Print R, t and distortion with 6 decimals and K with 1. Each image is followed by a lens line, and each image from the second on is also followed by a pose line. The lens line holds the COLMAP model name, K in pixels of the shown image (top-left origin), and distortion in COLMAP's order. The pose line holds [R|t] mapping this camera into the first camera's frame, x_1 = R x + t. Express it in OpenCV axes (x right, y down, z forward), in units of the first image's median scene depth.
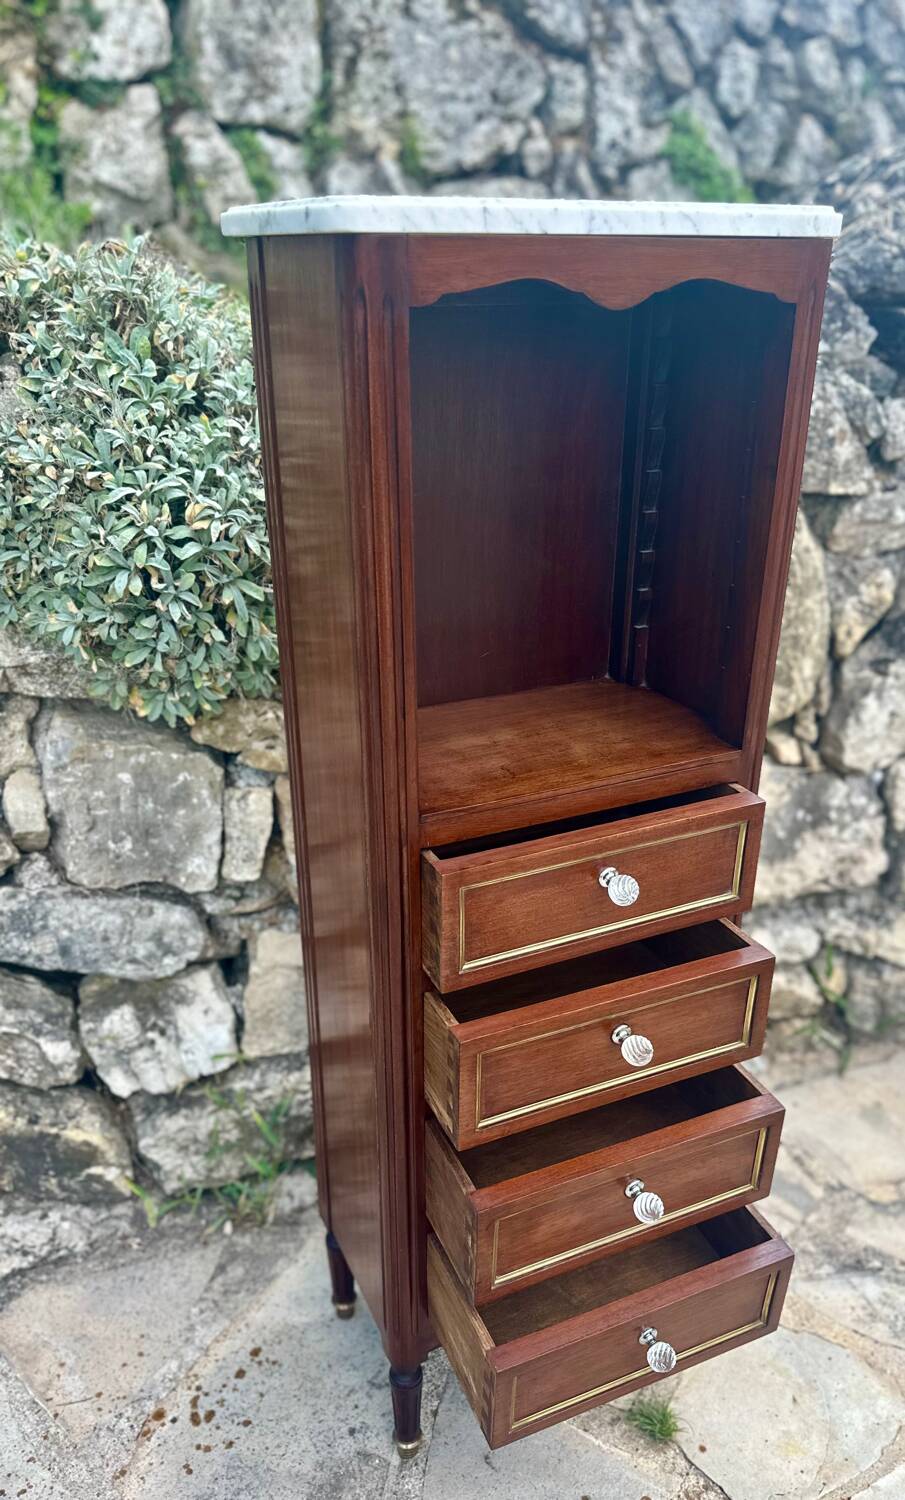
lens RADIAL K [[1166.4, 0, 470.6], [0, 1166.4, 822.4], [0, 0, 1]] dist [0.010653, -0.024380]
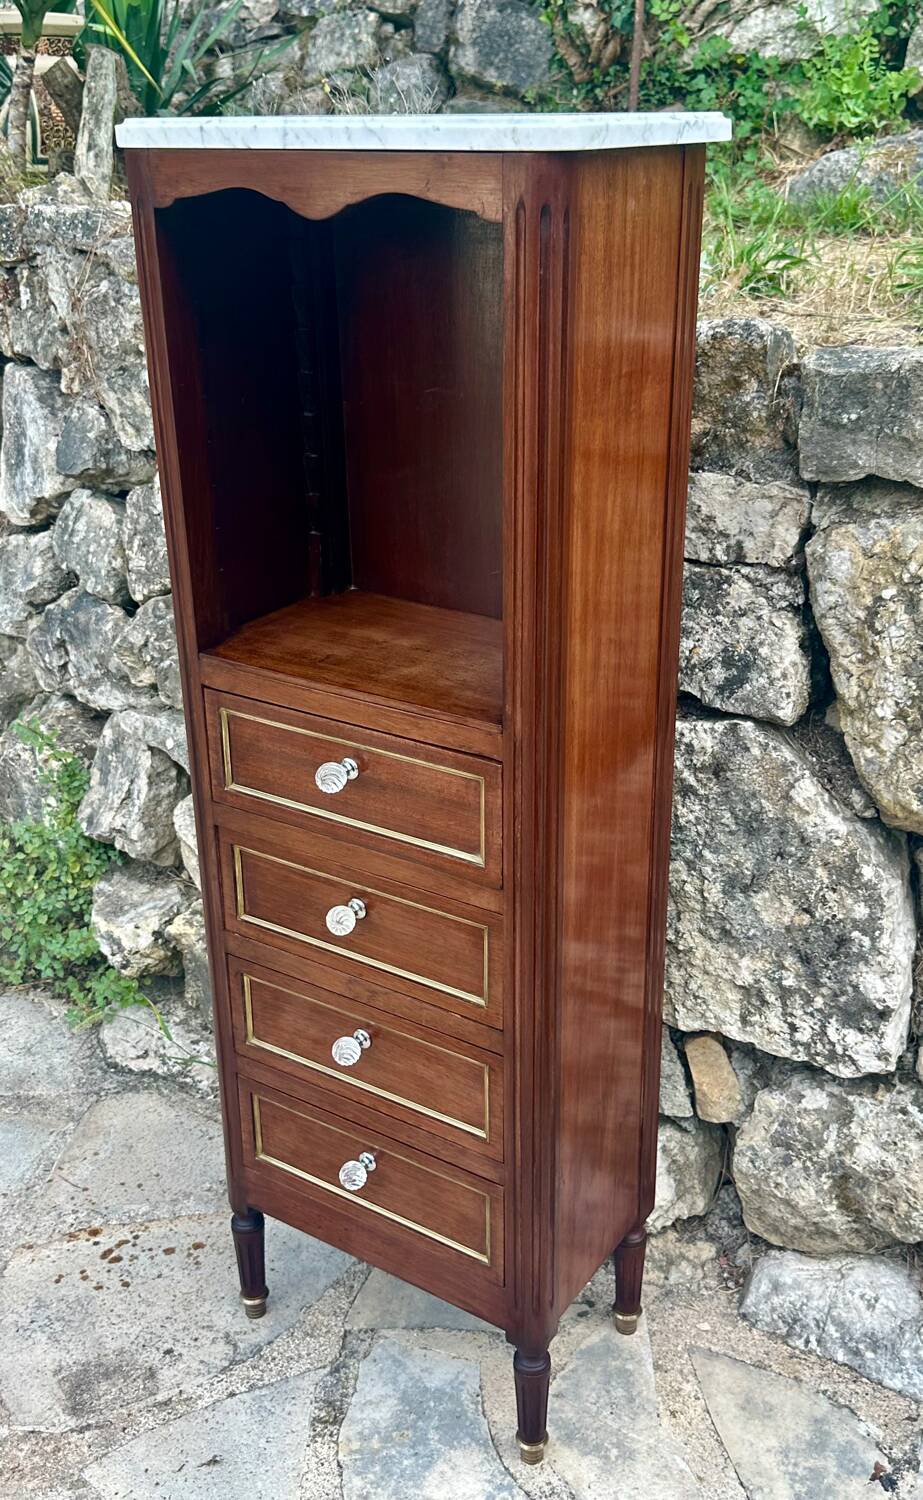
lens RADIAL K [[1504.8, 0, 459.6], [0, 1504.8, 764.5], [0, 0, 1]] dist [0.052468, 0.000000]
pose [[0.610690, 0.310184, -0.728590, 0.716118], [-0.344781, 0.932451, 0.107986, -0.128097], [0.712870, 0.185258, 0.676384, 0.214263]]
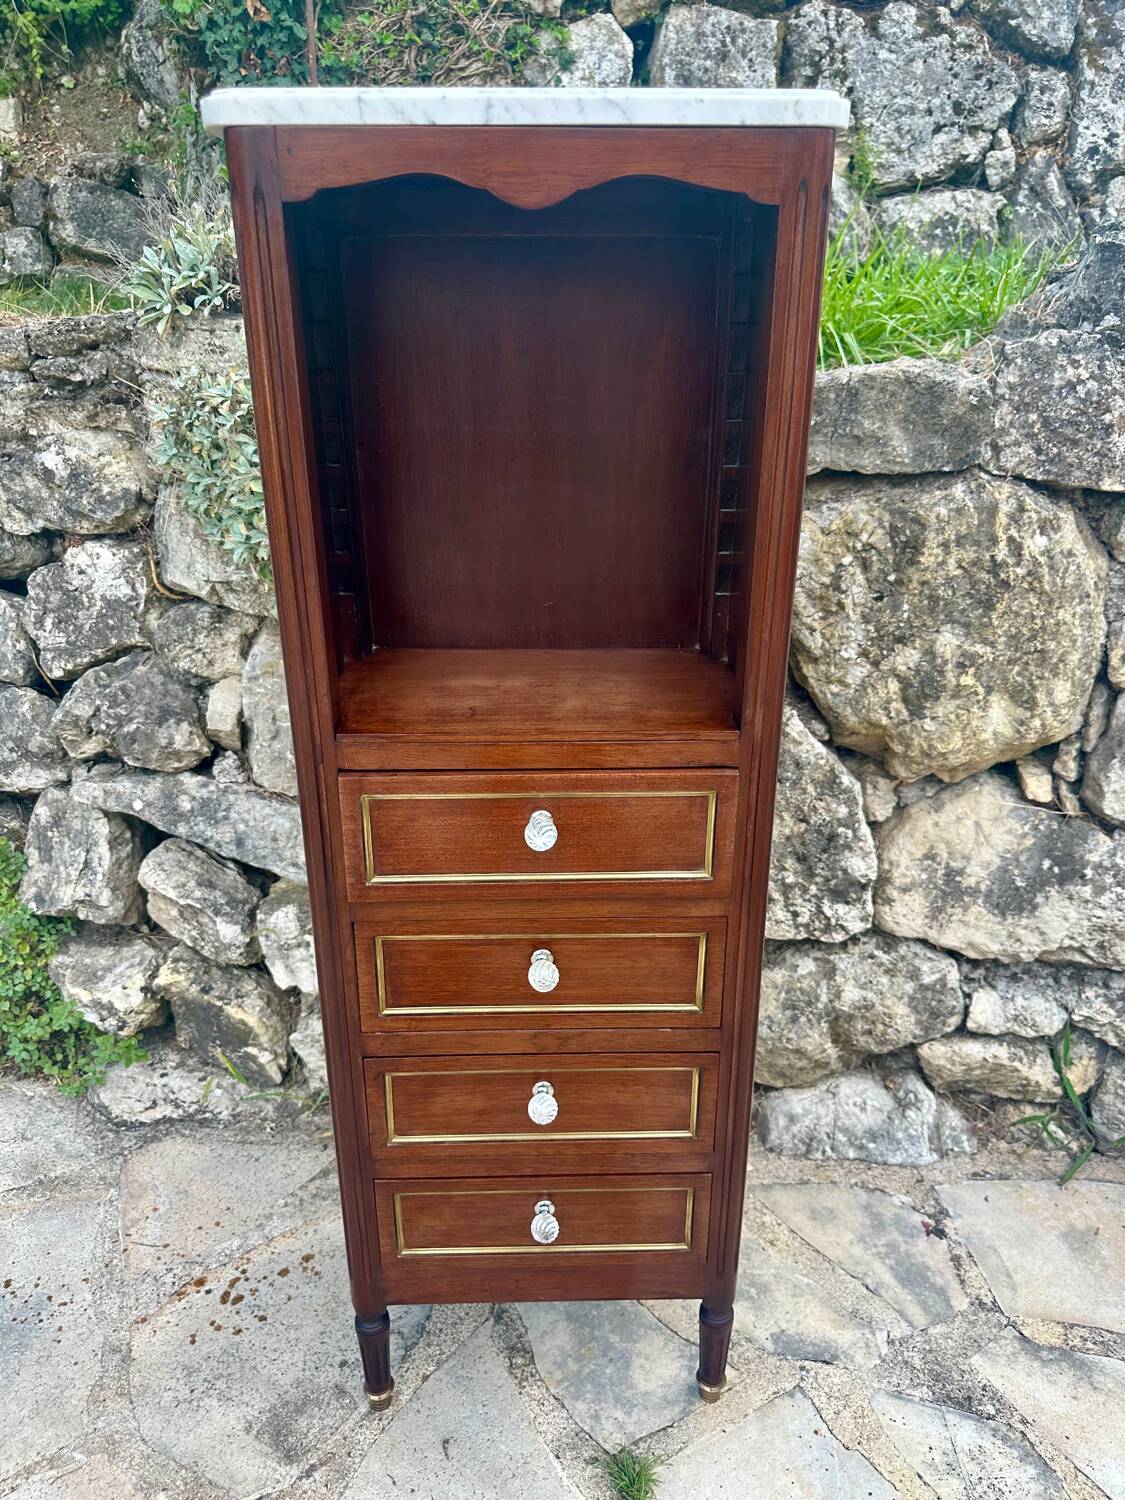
lens RADIAL K [[1094.2, 0, 556.1], [0, 1094.2, 761.7], [0, 0, 1]] dist [0.006017, -0.022054]
pose [[0.907966, 0.157676, -0.388247, 0.309465], [-0.179881, 0.983458, -0.021271, 0.001832], [0.378471, 0.089152, 0.921310, 0.143993]]
